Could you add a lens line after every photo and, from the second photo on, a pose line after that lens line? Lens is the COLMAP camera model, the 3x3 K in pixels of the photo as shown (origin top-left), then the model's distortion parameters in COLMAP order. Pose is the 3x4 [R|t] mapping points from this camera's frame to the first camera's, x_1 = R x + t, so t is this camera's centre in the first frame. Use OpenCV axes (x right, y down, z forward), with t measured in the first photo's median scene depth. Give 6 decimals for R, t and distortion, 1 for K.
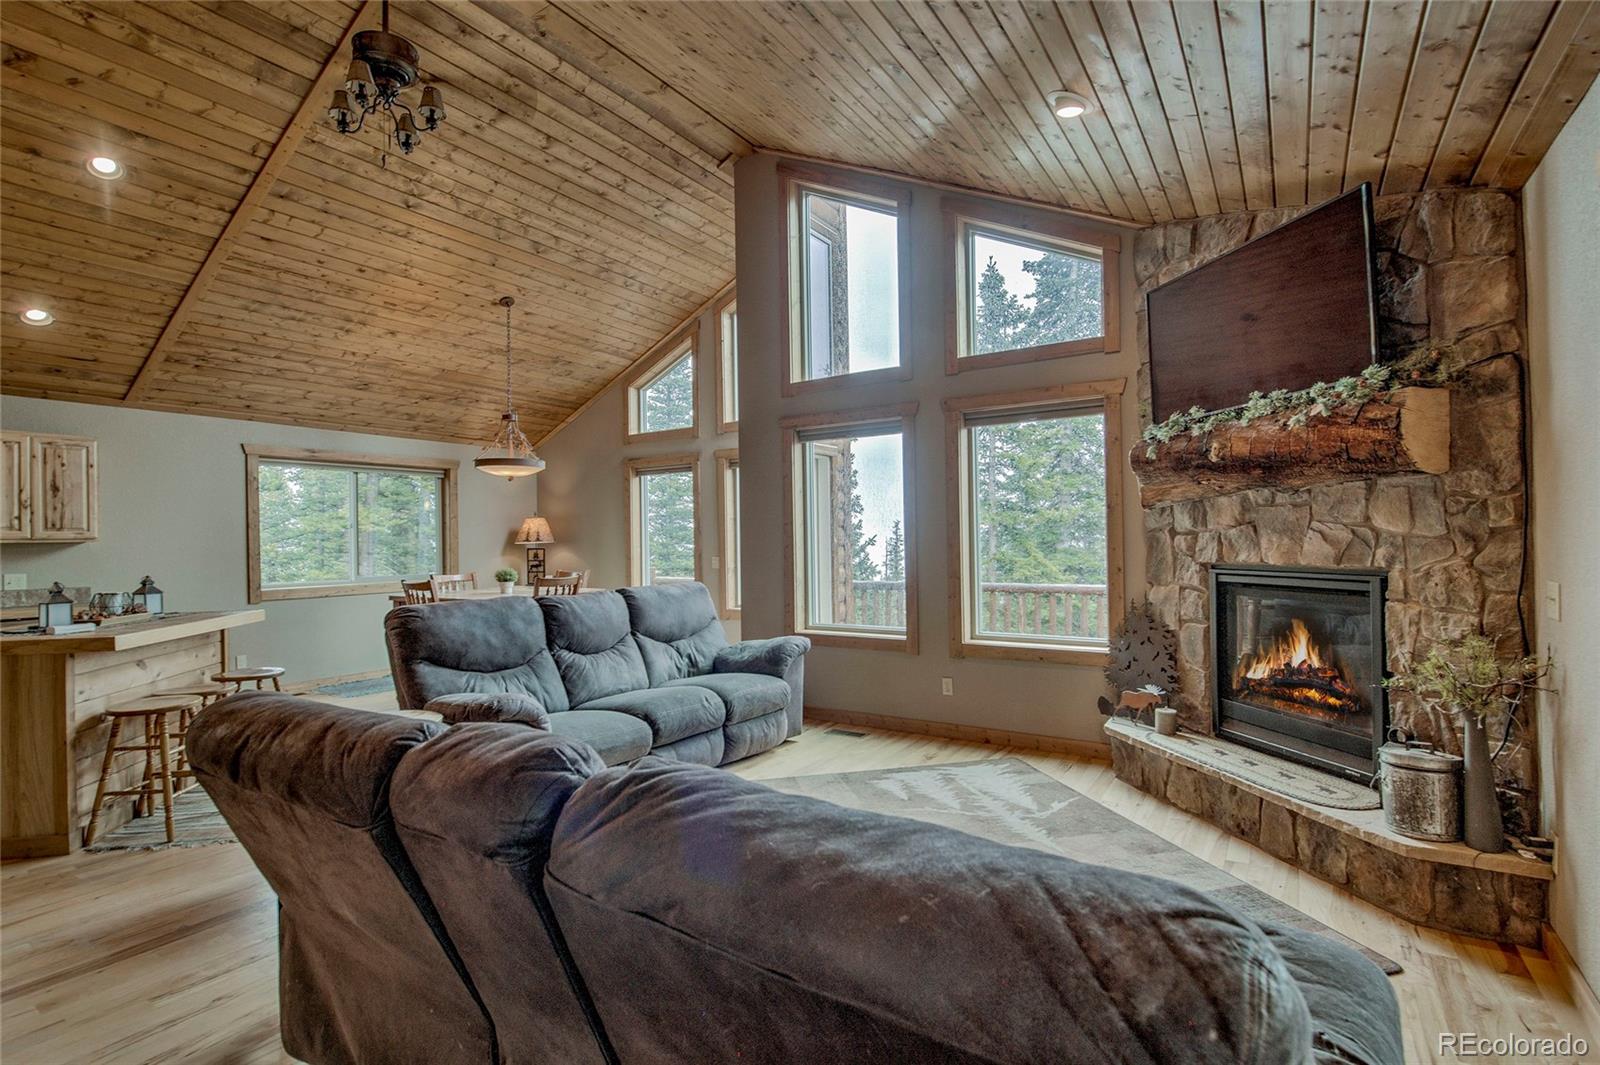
lens RADIAL K [[766.1, 0, 795.8], [0, 766.1, 533.7], [0, 0, 1]] dist [-0.006094, -0.004294]
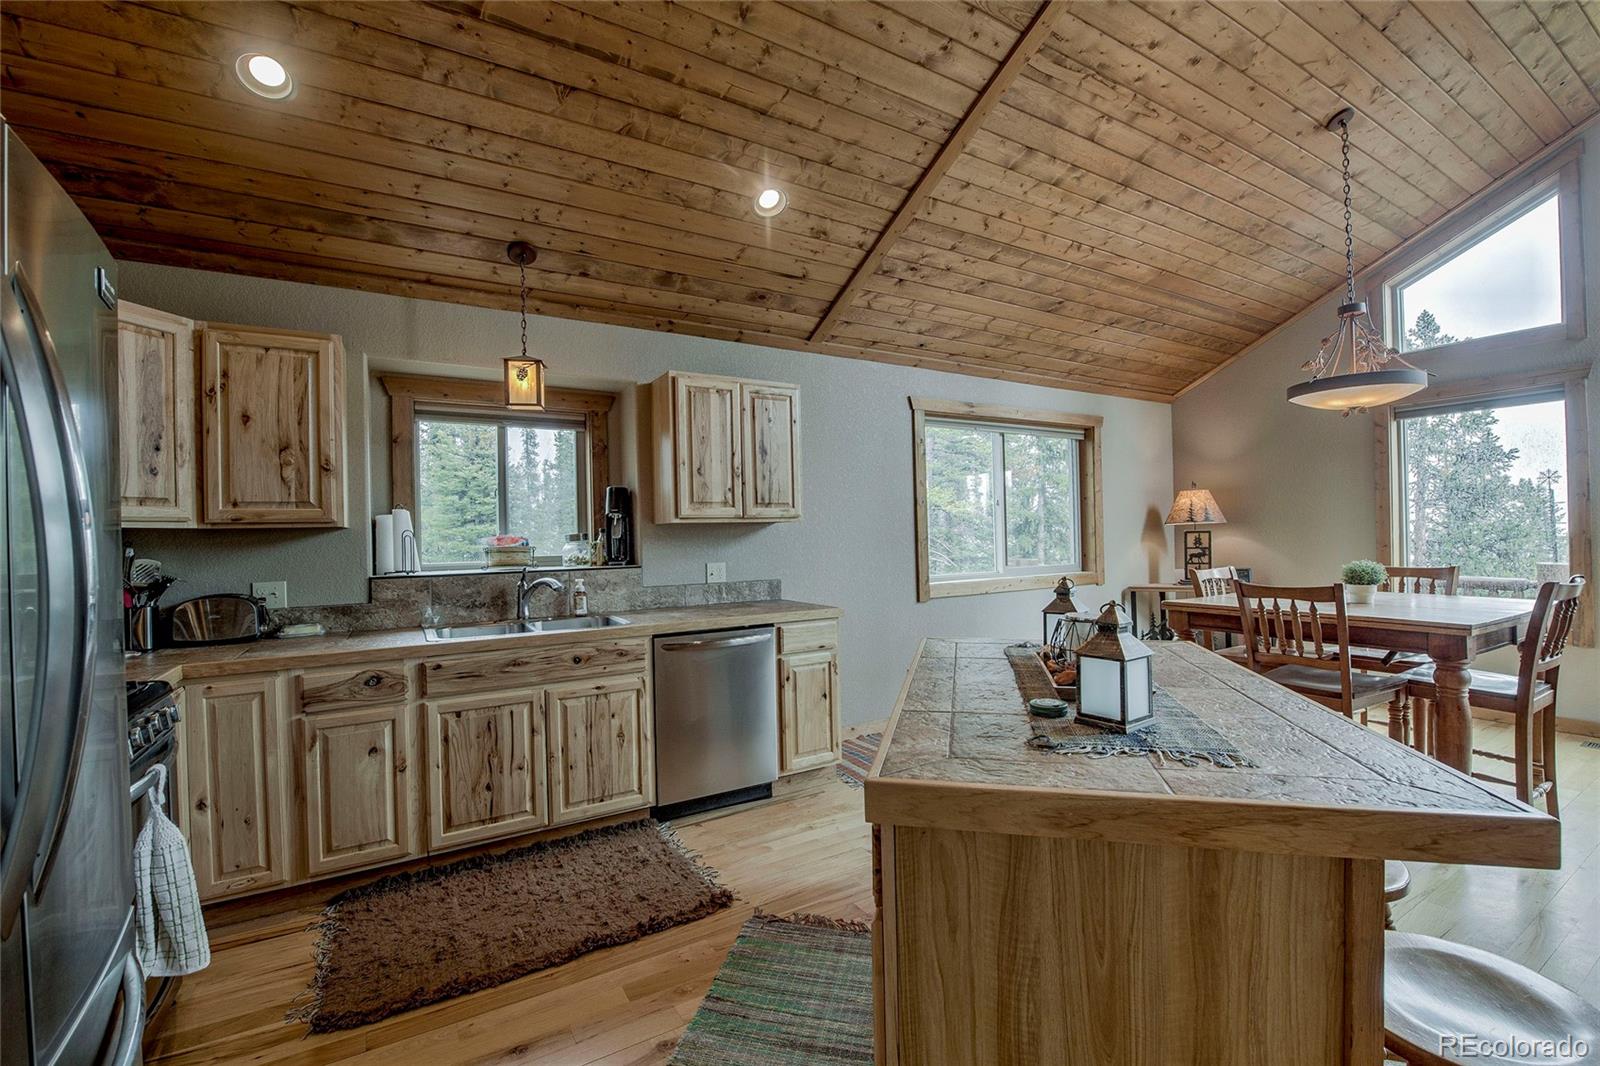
lens RADIAL K [[670.3, 0, 793.6], [0, 670.3, 534.4], [0, 0, 1]] dist [-0.015560, -0.002678]
pose [[0.894097, -0.003429, -0.447861, -0.727243], [0.010716, 0.999848, 0.013738, 0.016691], [0.447746, -0.017082, 0.893998, 0.462018]]
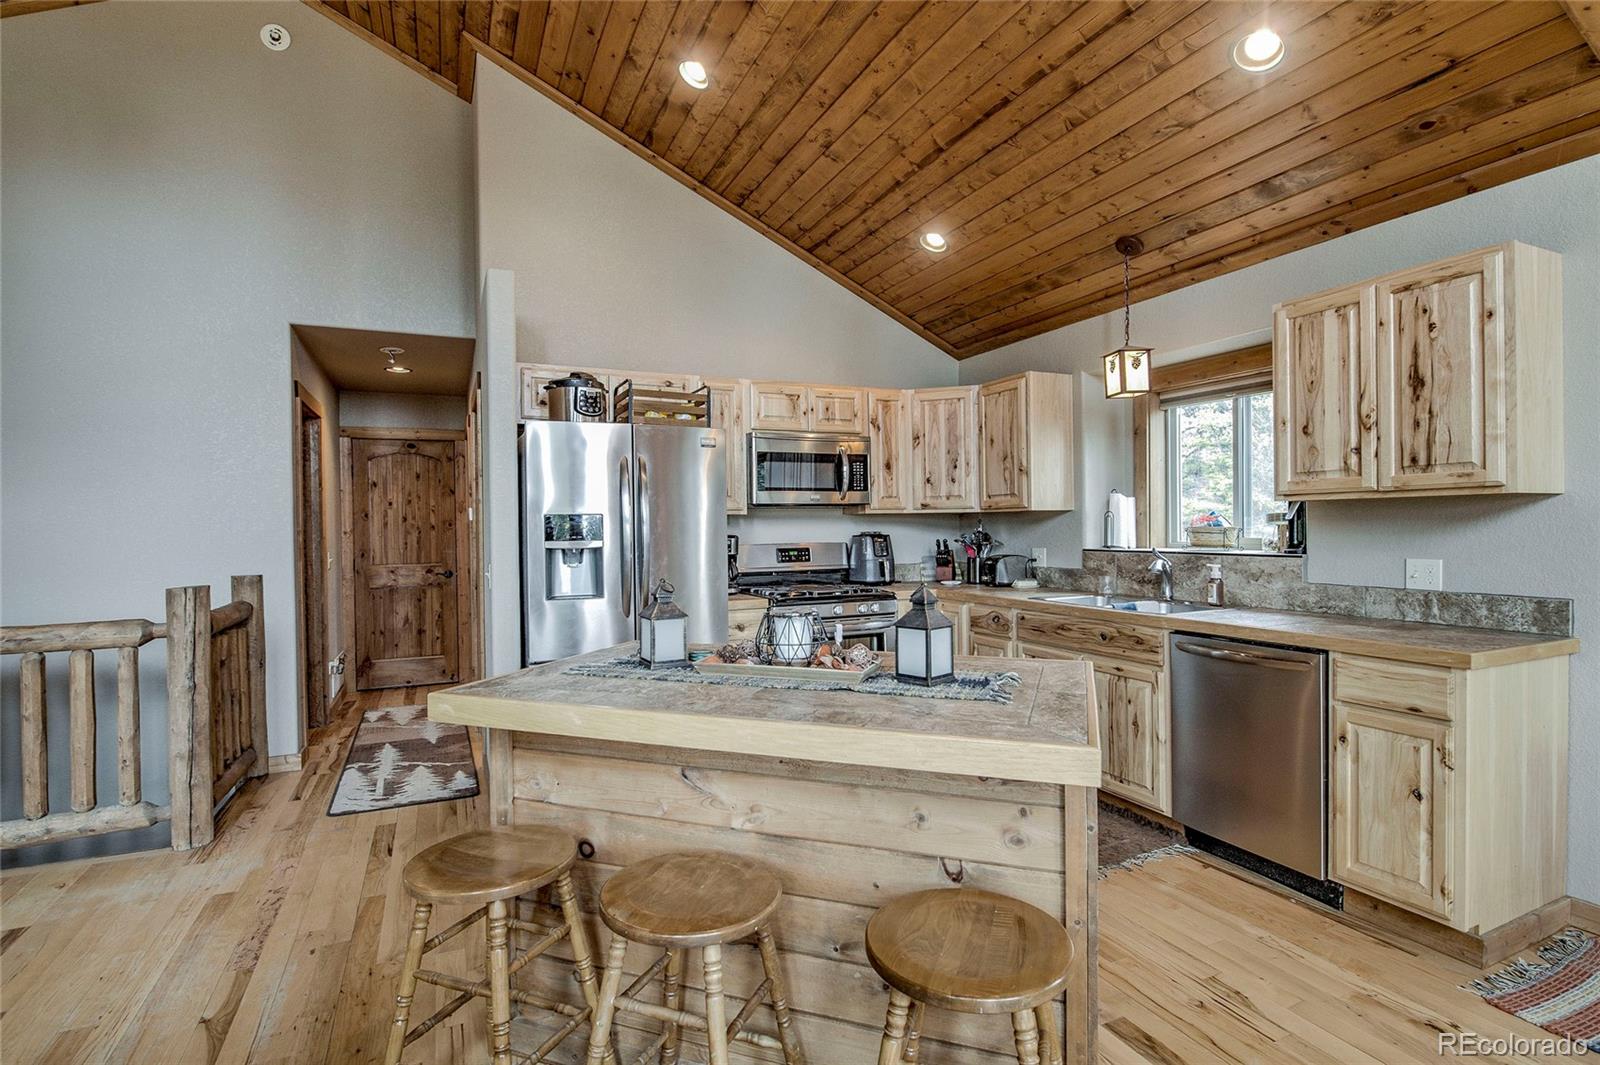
lens RADIAL K [[779.6, 0, 800.0], [0, 779.6, 532.5], [0, 0, 1]] dist [-0.000158, -0.006338]
pose [[-0.533123, 0.029149, -0.845535, -0.409057], [0.027700, 0.999472, 0.016991, 0.016702], [0.845584, -0.014364, -0.533649, 1.044944]]
